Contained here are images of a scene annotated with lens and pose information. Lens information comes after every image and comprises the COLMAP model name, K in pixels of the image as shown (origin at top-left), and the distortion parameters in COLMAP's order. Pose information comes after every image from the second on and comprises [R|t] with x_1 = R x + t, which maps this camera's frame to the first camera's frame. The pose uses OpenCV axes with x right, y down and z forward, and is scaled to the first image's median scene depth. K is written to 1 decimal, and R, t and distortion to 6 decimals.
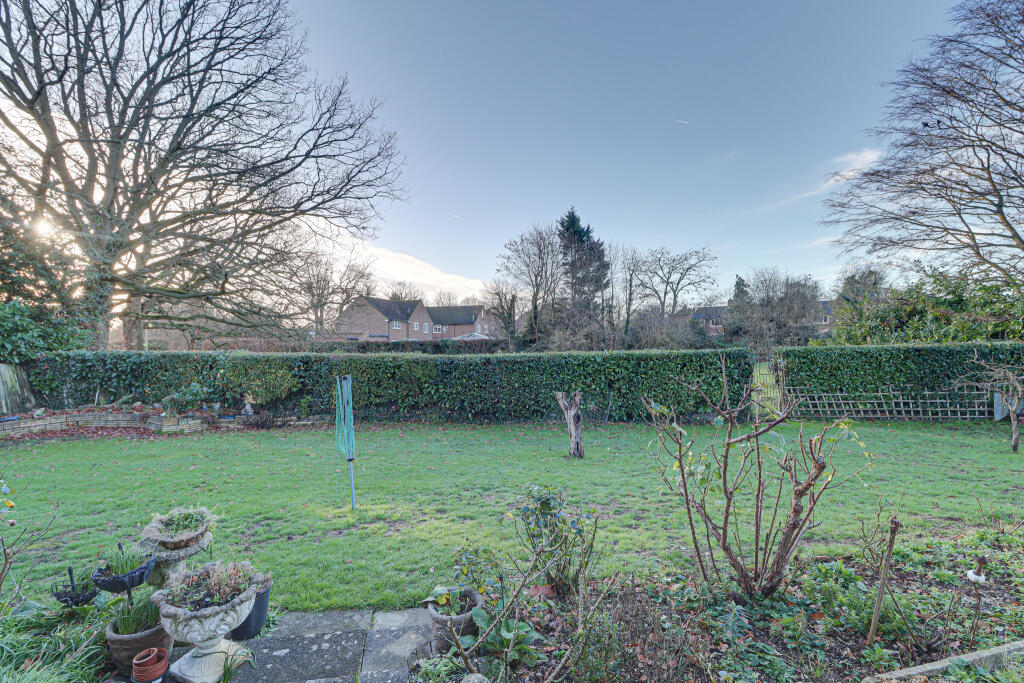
lens RADIAL K [[481.8, 0, 512.3], [0, 481.8, 333.9], [0, 0, 1]] dist [-0.002927, -0.000738]
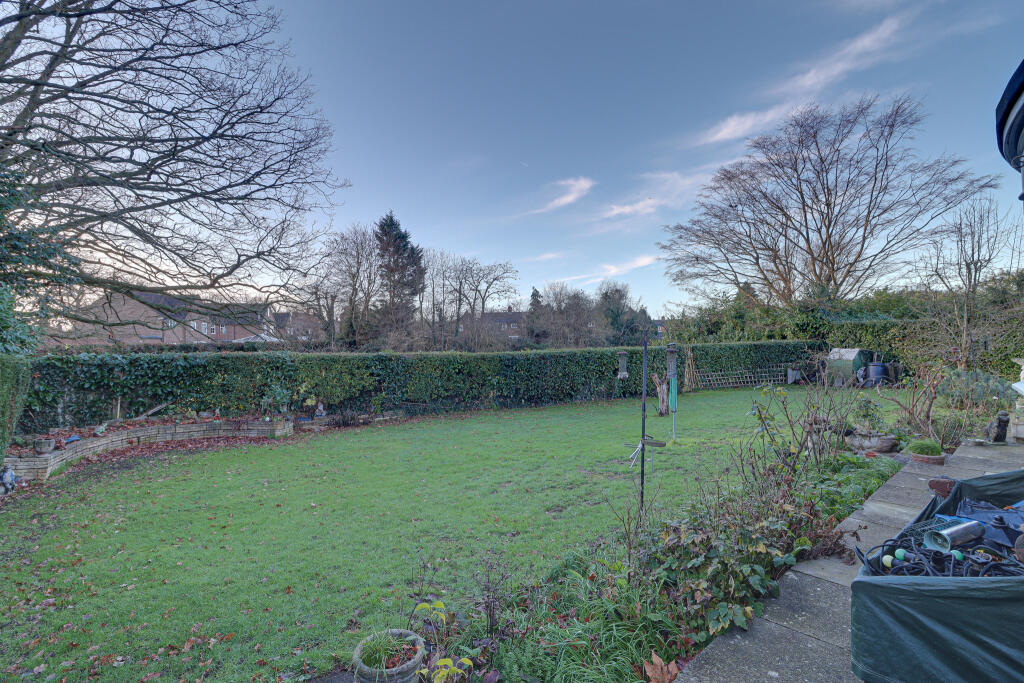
lens RADIAL K [[481.8, 0, 508.6], [0, 481.8, 348.2], [0, 0, 1]] dist [-0.002927, -0.000738]
pose [[0.866943, -0.009595, 0.498316, -0.183346], [-0.002666, 0.999711, 0.023887, 0.001424], [-0.498401, -0.022037, 0.866667, -0.010029]]
